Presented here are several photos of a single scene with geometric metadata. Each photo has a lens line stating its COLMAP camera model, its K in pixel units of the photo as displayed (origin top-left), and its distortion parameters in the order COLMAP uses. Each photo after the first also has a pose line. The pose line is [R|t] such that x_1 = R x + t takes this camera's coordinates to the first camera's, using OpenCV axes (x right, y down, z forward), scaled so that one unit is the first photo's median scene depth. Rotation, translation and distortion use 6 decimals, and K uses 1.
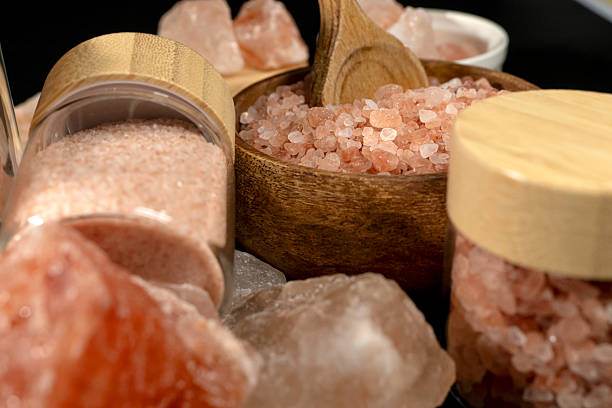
lens RADIAL K [[785.7, 0, 308.1], [0, 785.7, 194.5], [0, 0, 1]] dist [0.029383, 0.056276]
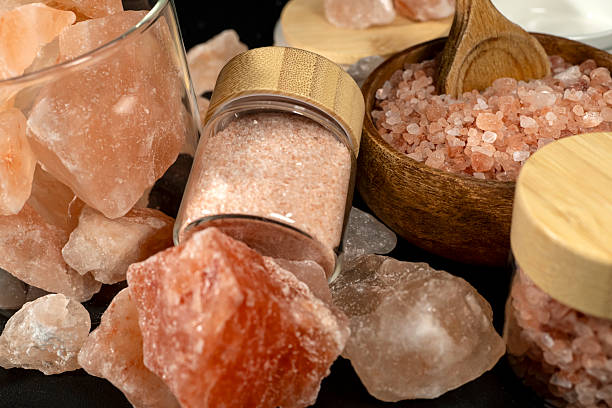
lens RADIAL K [[785.7, 0, 308.1], [0, 785.7, 194.5], [0, 0, 1]] dist [0.029383, 0.056276]
pose [[0.965259, 0.113010, -0.235591, 0.139767], [-0.050885, 0.965671, 0.254736, -0.308907], [0.256291, -0.233898, 0.937874, -0.223490]]
